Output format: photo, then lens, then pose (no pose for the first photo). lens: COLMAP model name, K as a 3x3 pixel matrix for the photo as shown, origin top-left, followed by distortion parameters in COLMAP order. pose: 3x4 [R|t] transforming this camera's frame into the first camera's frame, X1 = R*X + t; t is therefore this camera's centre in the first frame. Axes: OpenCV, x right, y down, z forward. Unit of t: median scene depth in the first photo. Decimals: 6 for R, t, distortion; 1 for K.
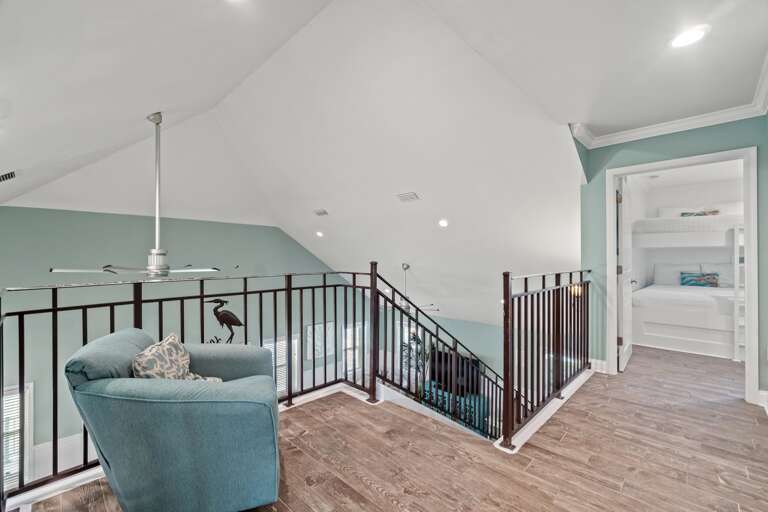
lens RADIAL K [[332.5, 0, 384.0], [0, 332.5, 256.0], [0, 0, 1]] dist [-0.000261, -0.000017]
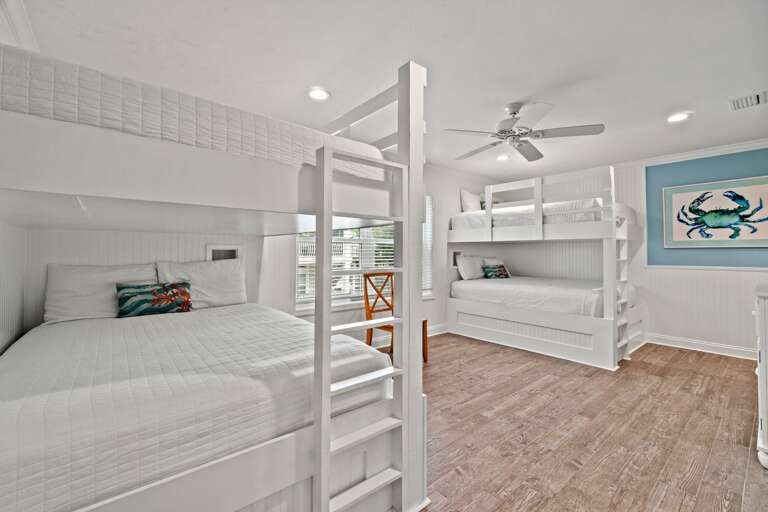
lens RADIAL K [[332.5, 0, 384.0], [0, 332.5, 256.0], [0, 0, 1]] dist [-0.000261, -0.000017]
pose [[0.108507, -0.001586, 0.994094, 0.539355], [-0.003613, 0.999991, 0.001990, 0.012212], [-0.994089, -0.003807, 0.108500, 0.649176]]
